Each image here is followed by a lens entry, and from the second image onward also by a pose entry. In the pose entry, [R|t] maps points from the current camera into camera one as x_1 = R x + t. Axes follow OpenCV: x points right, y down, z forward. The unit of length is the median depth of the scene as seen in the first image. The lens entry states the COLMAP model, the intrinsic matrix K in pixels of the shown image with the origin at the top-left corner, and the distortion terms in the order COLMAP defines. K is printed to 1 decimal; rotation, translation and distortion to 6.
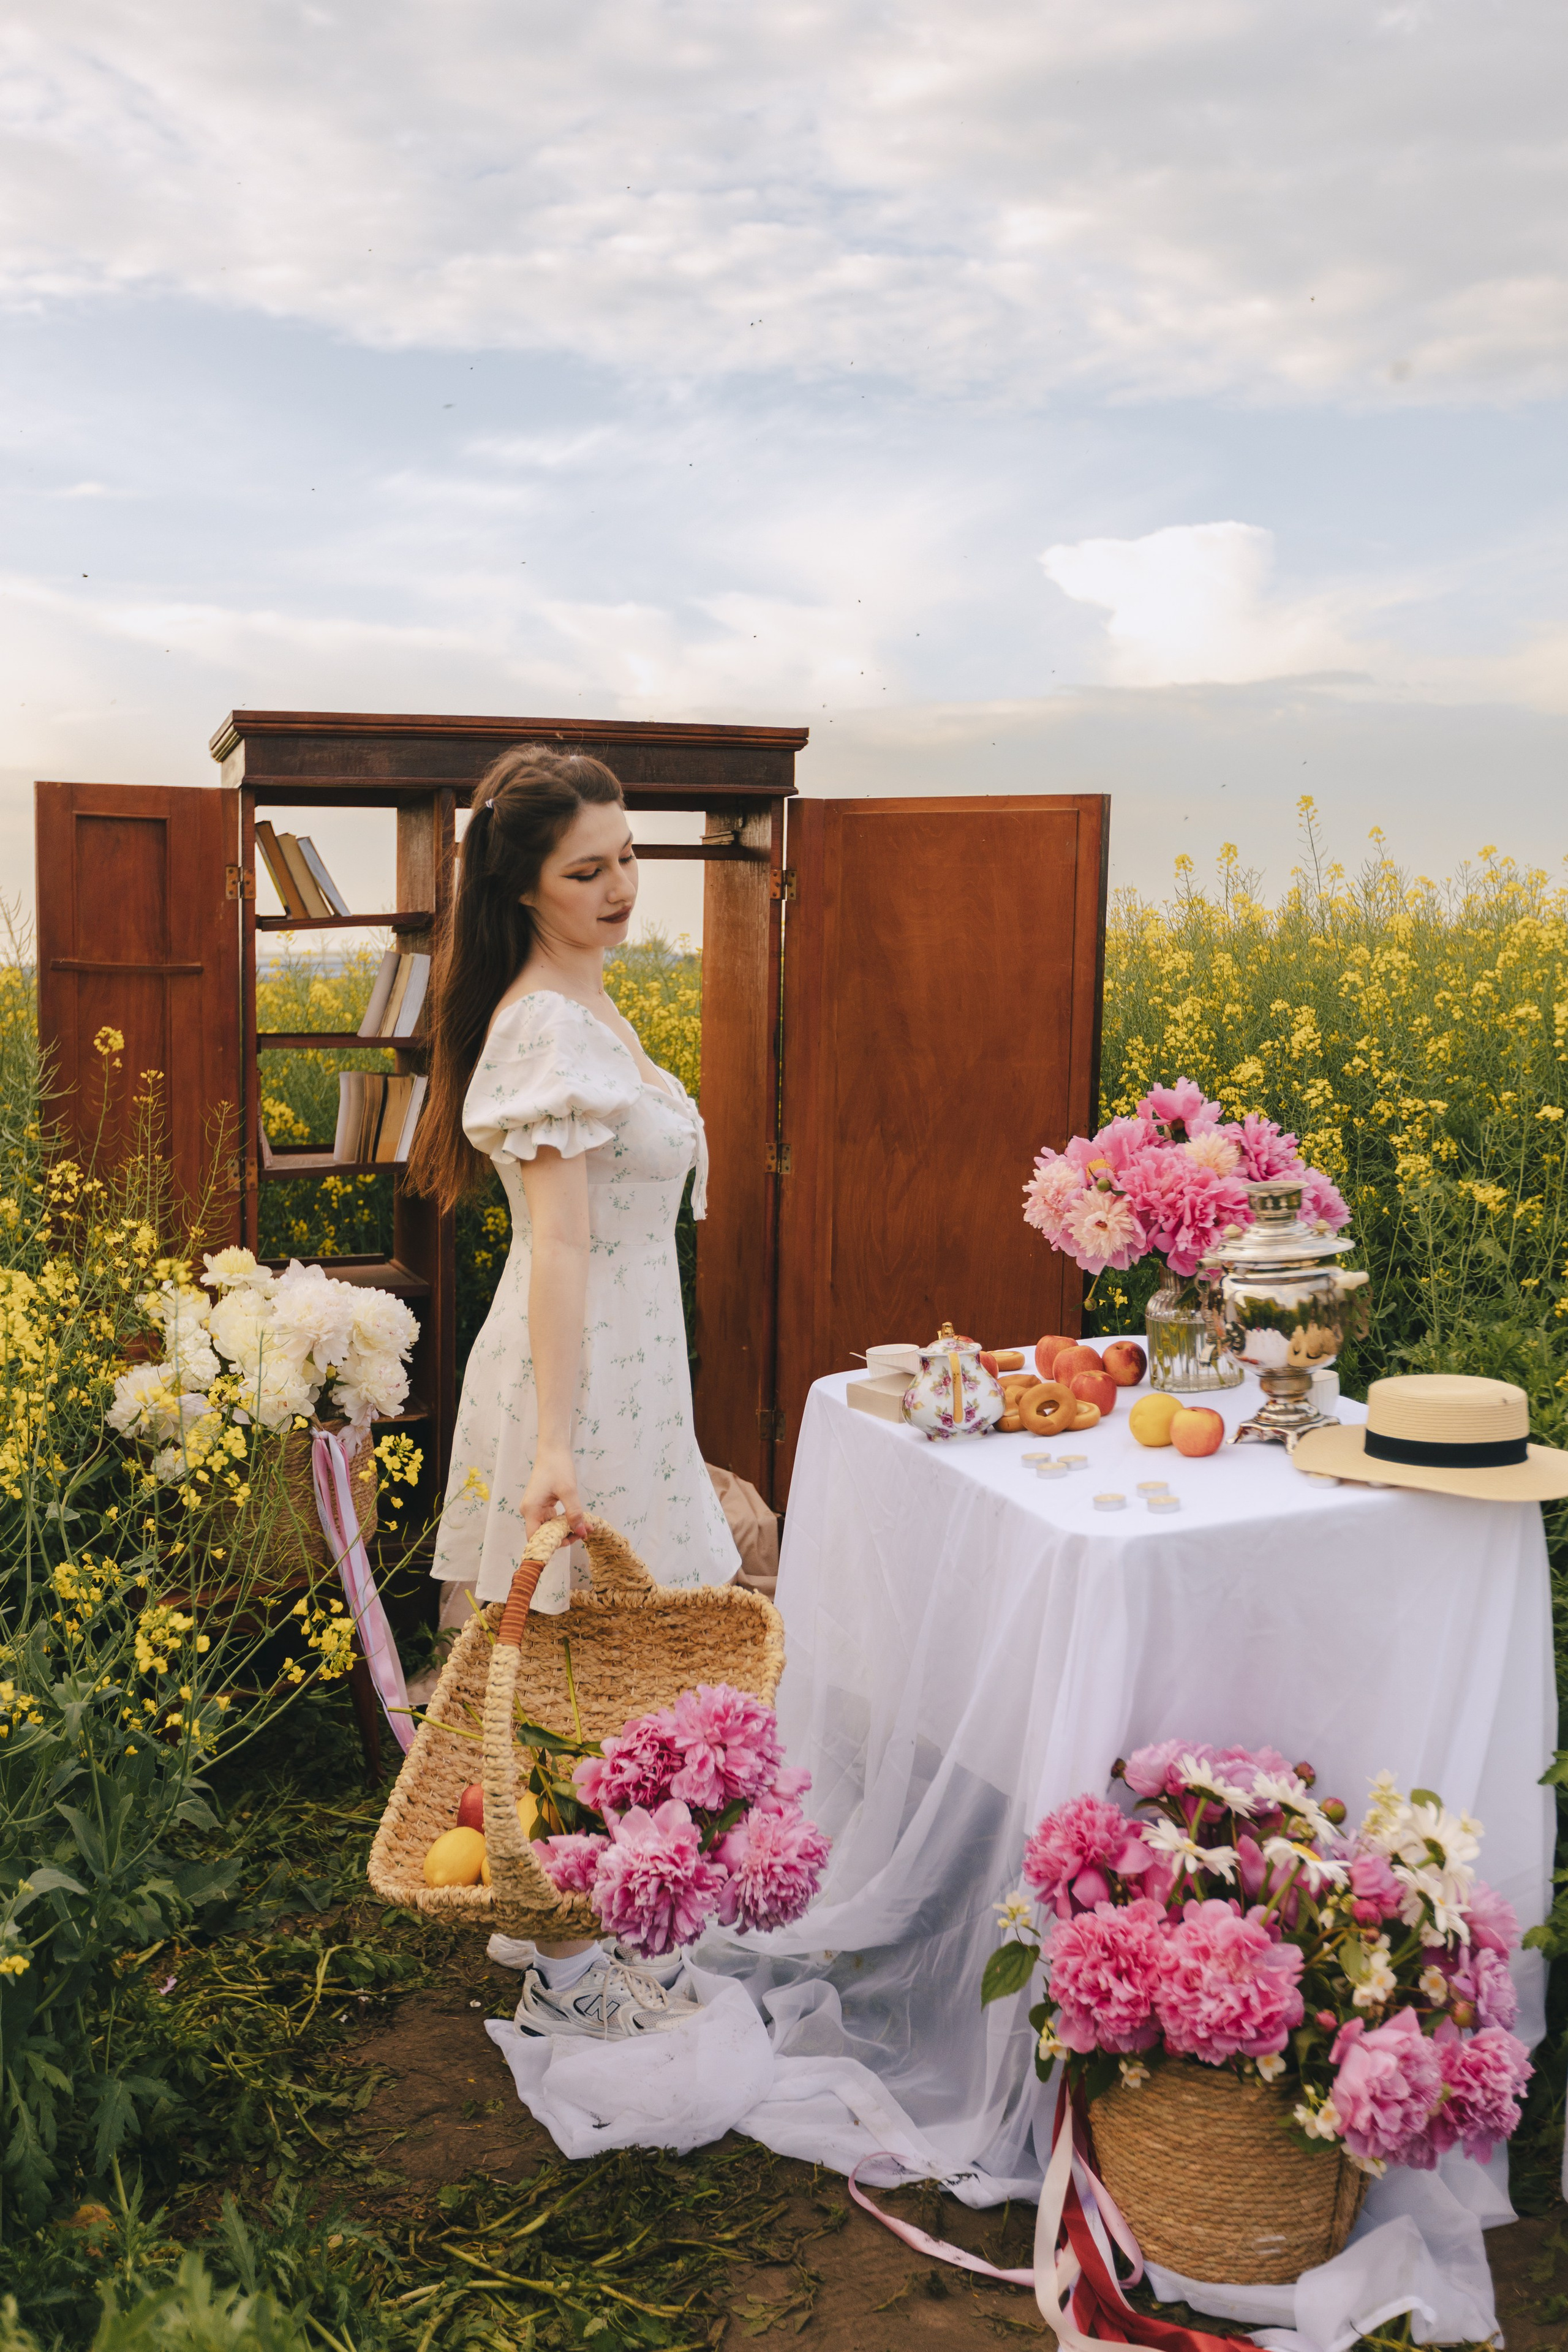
lens RADIAL K [[2437.9, 0, 795.0], [0, 2437.9, 1185.6], [0, 0, 1]] dist [-0.012146, 0.000000]
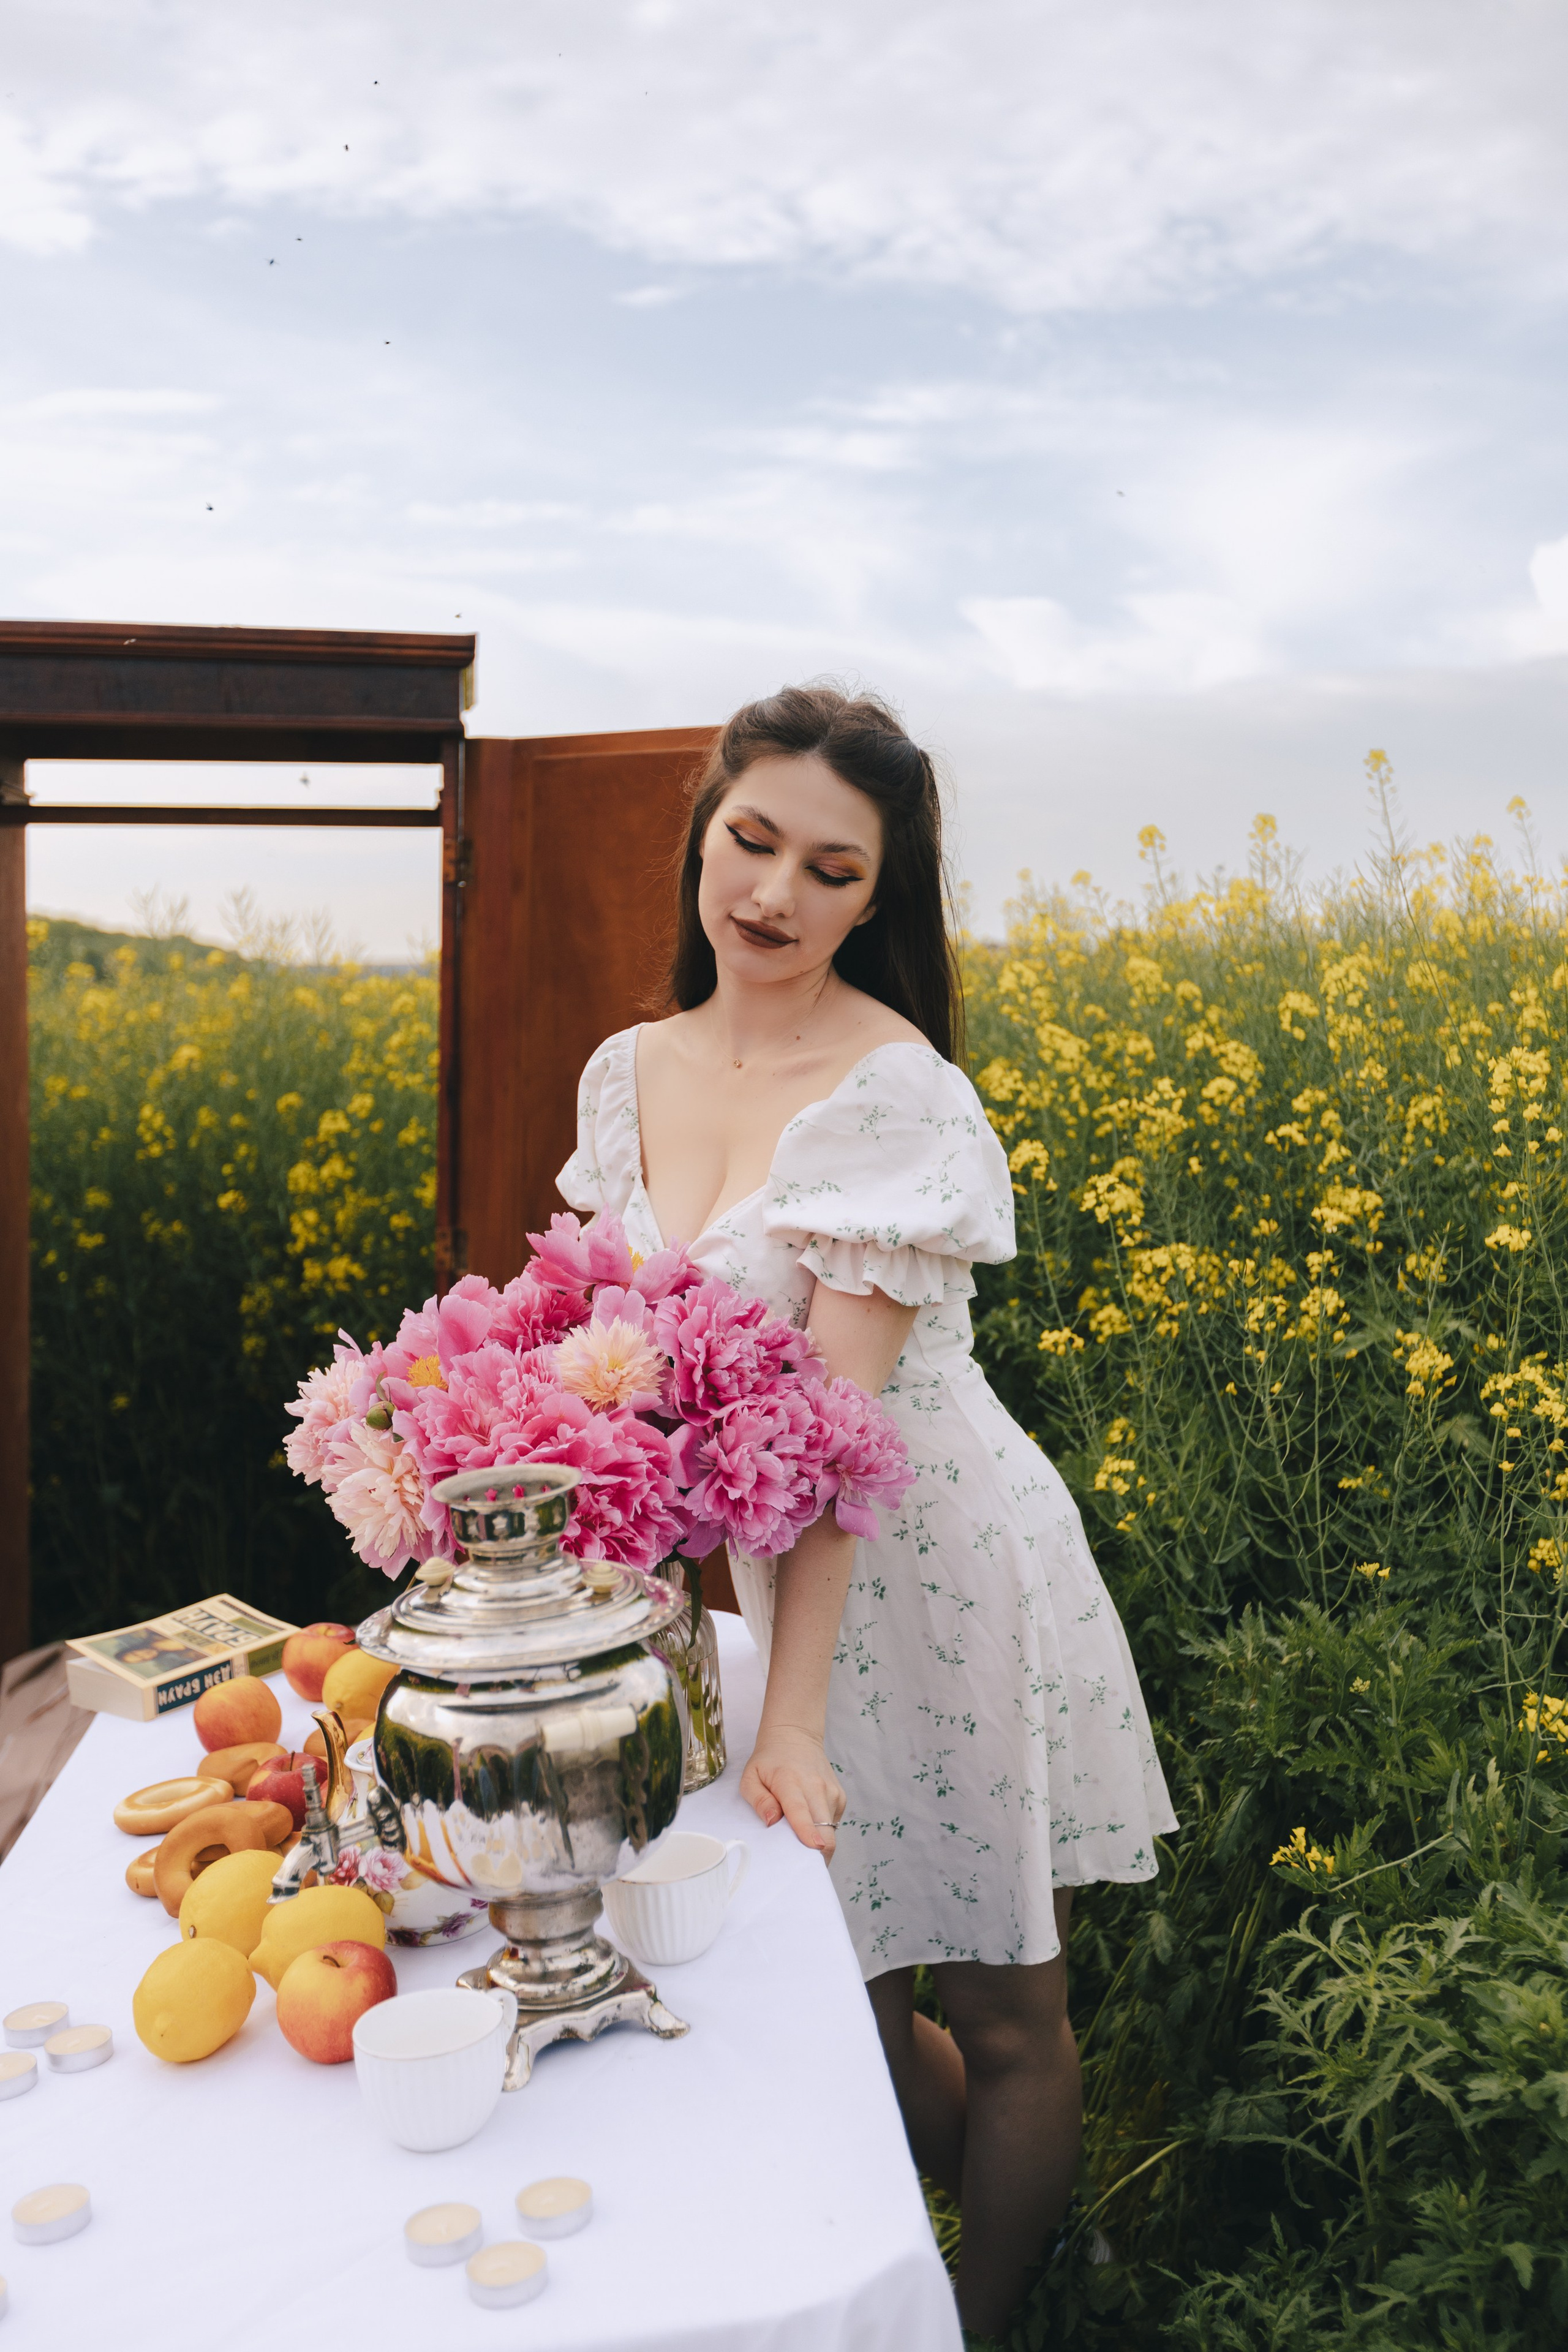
lens RADIAL K [[2318.6, 0, 795.2], [0, 2318.6, 1160.4], [0, 0, 1]] dist [0.000522, 0.000000]
pose [[0.986344, 0.021252, -0.163319, 0.250070], [-0.021904, 0.999758, -0.002188, -0.047844], [0.163233, 0.005735, 0.986571, 0.446879]]
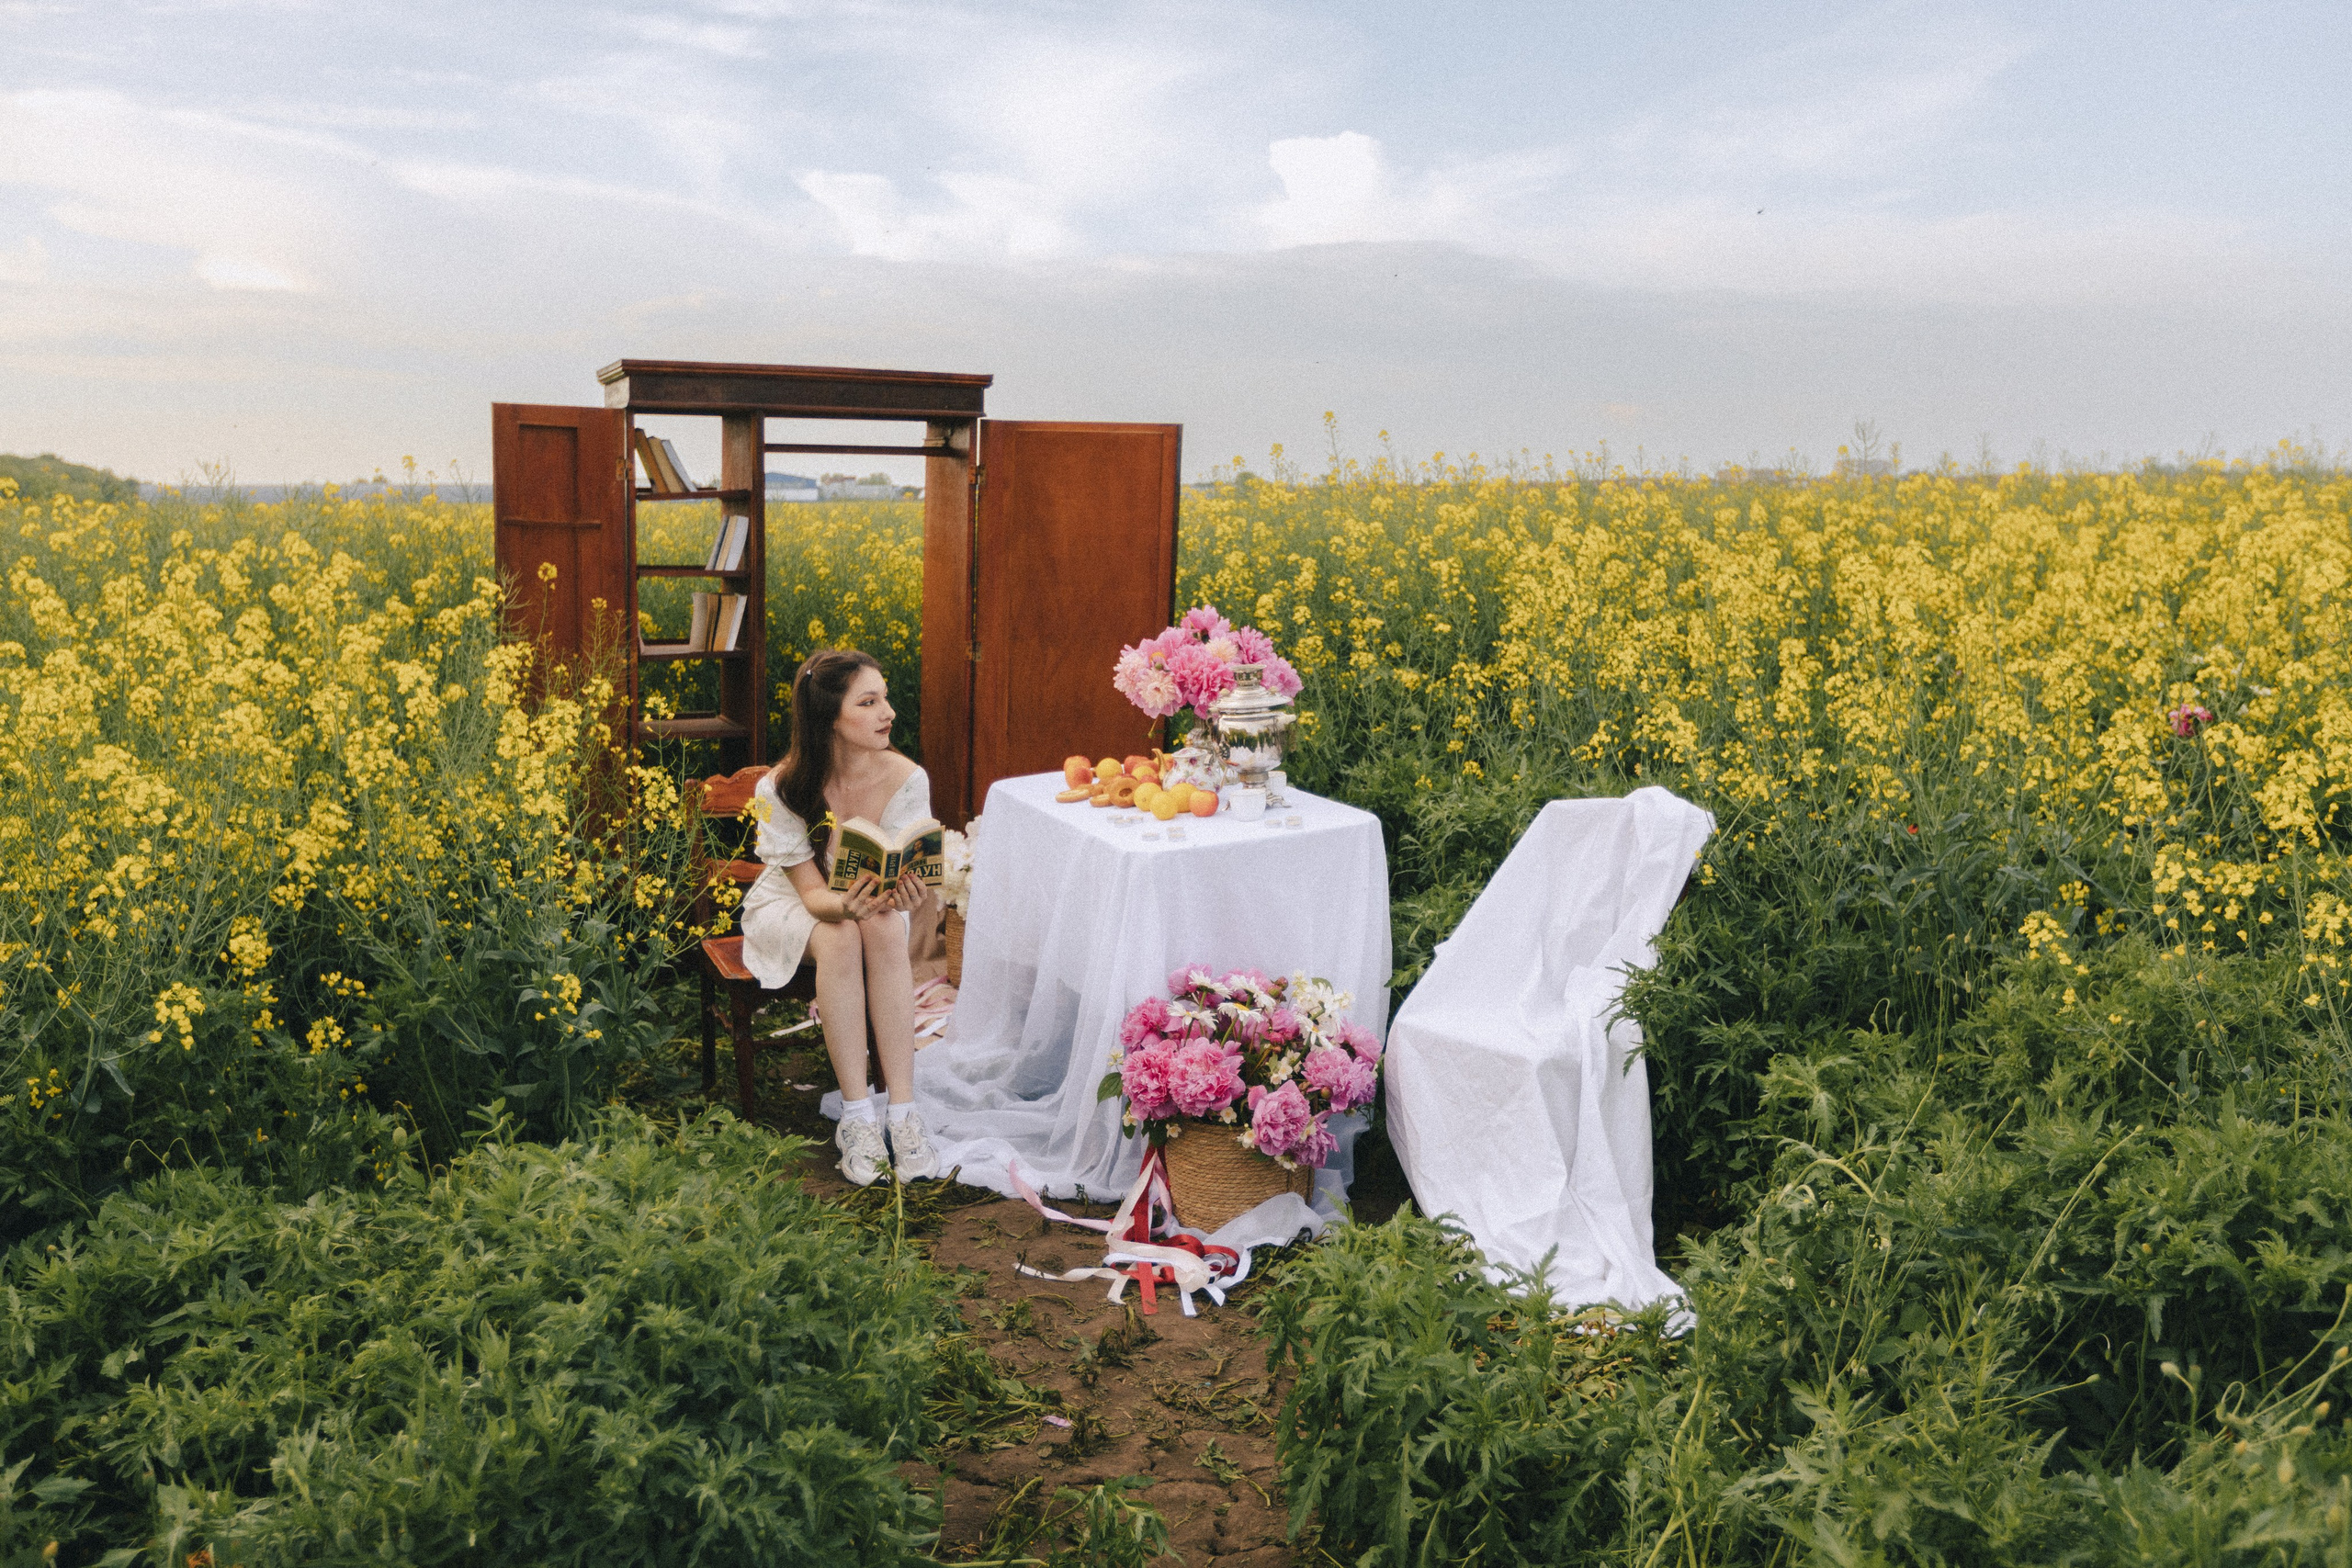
lens RADIAL K [[2001.1, 0, 1167.1], [0, 2001.1, 797.0], [0, 0, 1]] dist [0.013834, 0.008660]
pose [[0.996197, 0.004342, 0.087017, 0.007349], [-0.009417, 0.998272, 0.058002, 0.008289], [-0.086615, -0.058601, 0.994517, -0.366451]]
